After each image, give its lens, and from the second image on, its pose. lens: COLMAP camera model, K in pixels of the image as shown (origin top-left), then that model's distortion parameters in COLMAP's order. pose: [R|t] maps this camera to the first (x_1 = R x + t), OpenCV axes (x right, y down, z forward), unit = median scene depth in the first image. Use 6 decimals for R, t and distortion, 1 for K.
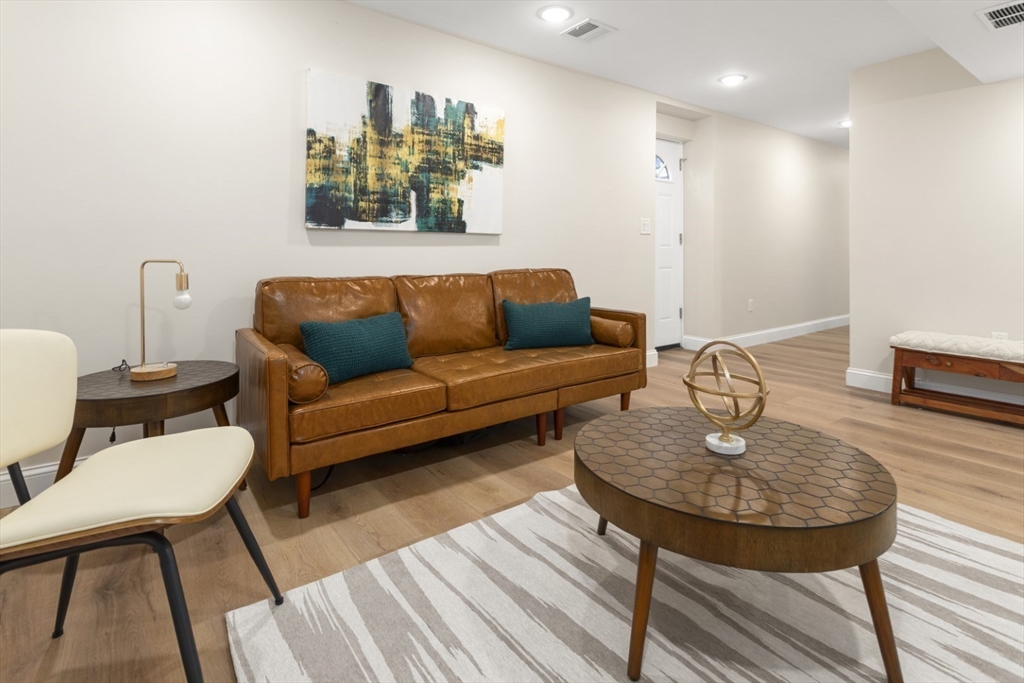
lens RADIAL K [[517.2, 0, 512.9], [0, 517.2, 261.9], [0, 0, 1]] dist [-0.001345, -0.000495]
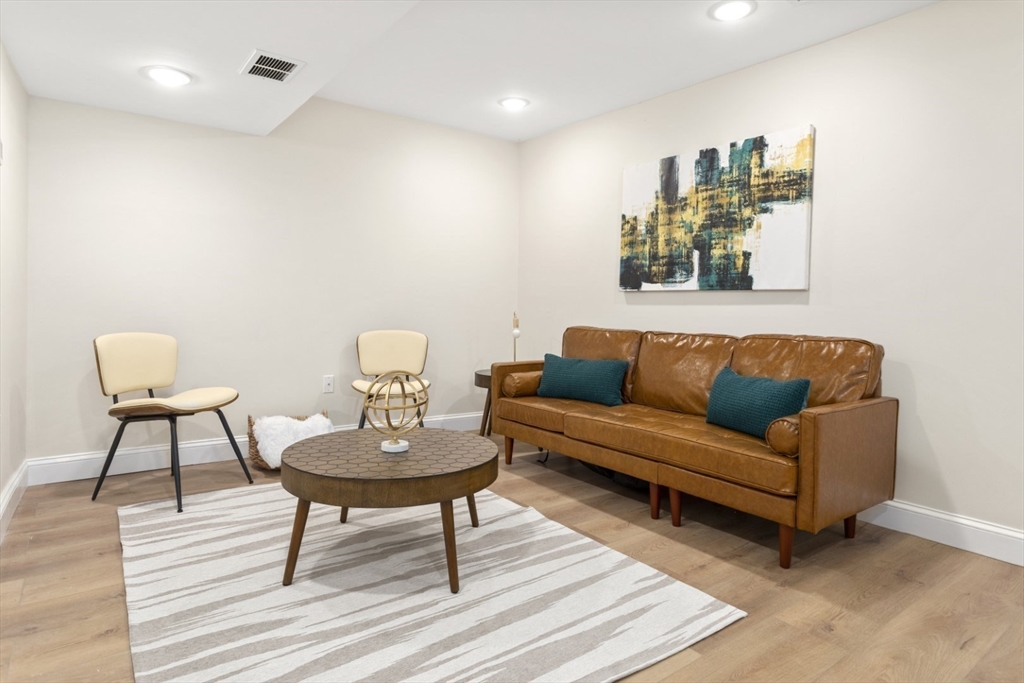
lens RADIAL K [[579.2, 0, 512.0], [0, 579.2, 341.5], [0, 0, 1]] dist [0.000663, -0.000005]
pose [[-0.006610, 0.060075, -0.998172, 0.945879], [-0.035318, 0.997557, 0.060272, -0.014554], [0.999354, 0.035652, -0.004472, 0.647388]]
